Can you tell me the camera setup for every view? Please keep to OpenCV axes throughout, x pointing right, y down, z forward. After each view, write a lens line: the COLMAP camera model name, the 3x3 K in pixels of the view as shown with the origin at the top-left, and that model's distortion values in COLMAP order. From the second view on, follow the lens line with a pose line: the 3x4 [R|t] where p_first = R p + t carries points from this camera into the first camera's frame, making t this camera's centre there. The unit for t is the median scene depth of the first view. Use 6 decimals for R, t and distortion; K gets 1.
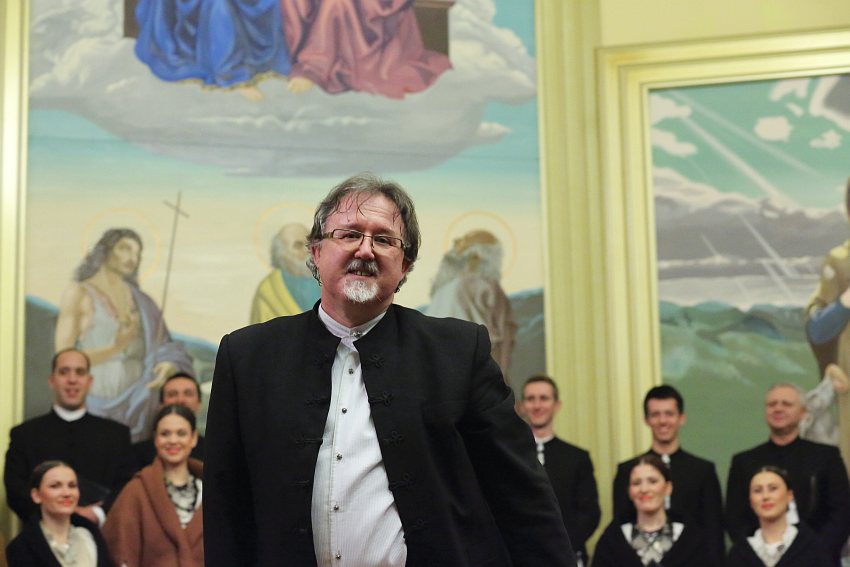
lens RADIAL K [[1987.9, 0, 425.0], [0, 1987.9, 283.5], [0, 0, 1]] dist [-0.050963, -0.549827]
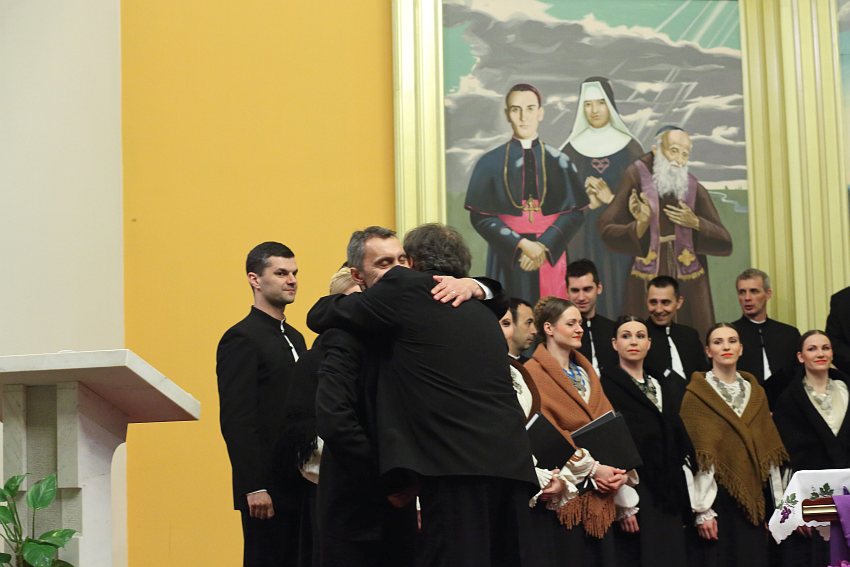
lens RADIAL K [[1987.9, 0, 425.0], [0, 1987.9, 283.5], [0, 0, 1]] dist [-0.050963, -0.549827]
pose [[0.838626, -0.064809, -0.540839, 0.222476], [0.114557, 0.991675, 0.058799, -0.033476], [0.532526, -0.111267, 0.839069, -0.161530]]
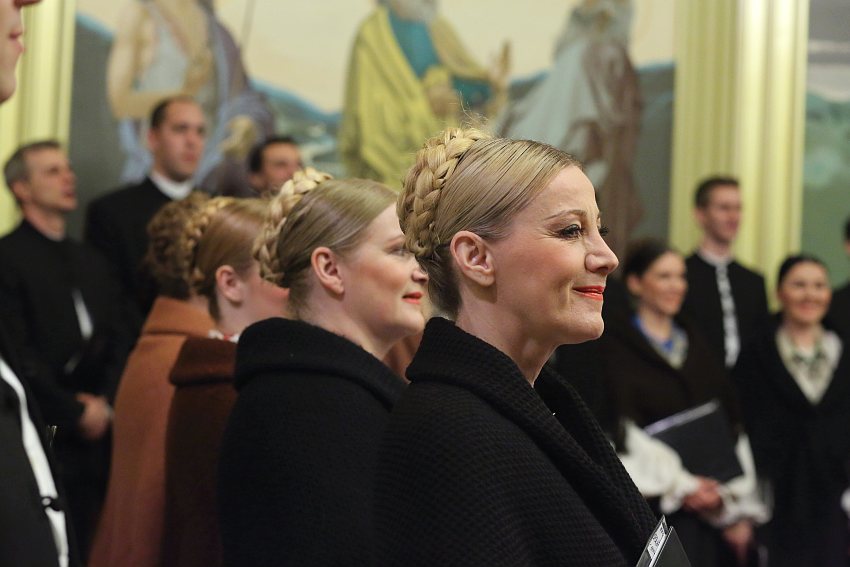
lens RADIAL K [[1987.9, 0, 425.0], [0, 1987.9, 283.5], [0, 0, 1]] dist [-0.050963, -0.549827]
pose [[0.965267, 0.065773, 0.252852, -0.240766], [-0.100470, 0.986820, 0.126852, -0.000638], [-0.241176, -0.147850, 0.959153, 0.239864]]
